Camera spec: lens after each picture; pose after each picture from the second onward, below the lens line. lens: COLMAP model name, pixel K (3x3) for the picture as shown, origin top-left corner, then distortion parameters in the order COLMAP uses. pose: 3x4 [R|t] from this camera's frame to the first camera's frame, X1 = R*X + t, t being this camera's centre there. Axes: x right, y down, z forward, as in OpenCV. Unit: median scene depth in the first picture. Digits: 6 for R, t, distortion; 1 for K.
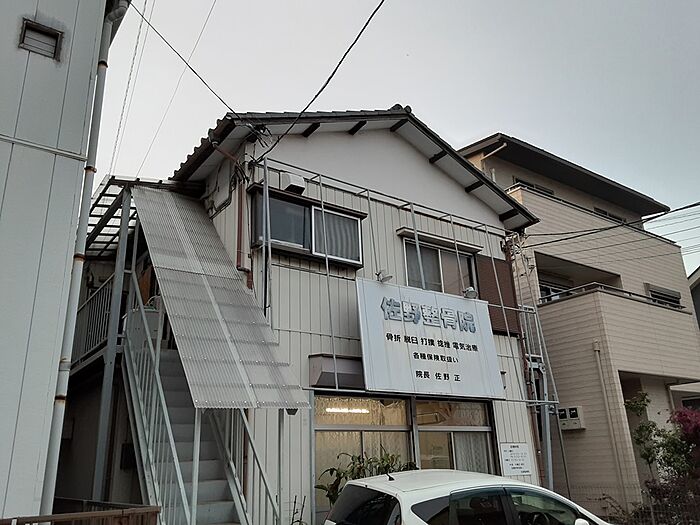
lens RADIAL K [[567.4, 0, 345.5], [0, 567.4, 265.8], [0, 0, 1]] dist [0.042187, -0.000799]
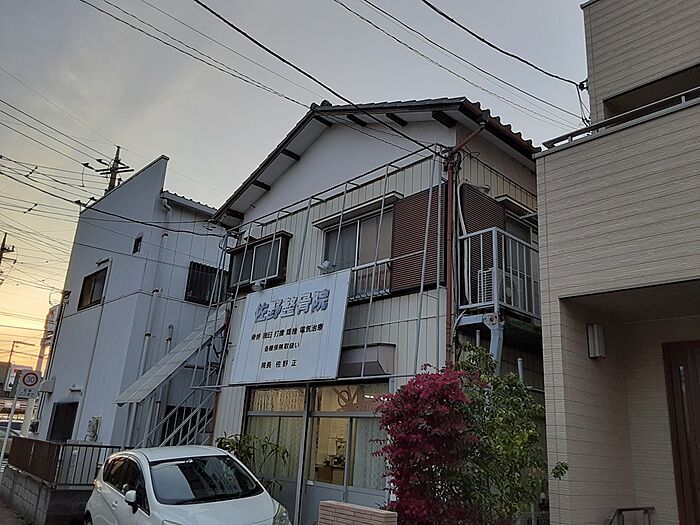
lens RADIAL K [[567.4, 0, 347.0], [0, 567.4, 258.8], [0, 0, 1]] dist [0.042187, -0.000799]
pose [[0.132666, -0.268682, -0.954049, 1.218655], [0.265894, 0.936923, -0.226884, 0.278298], [0.954830, -0.223576, 0.195739, 0.938038]]
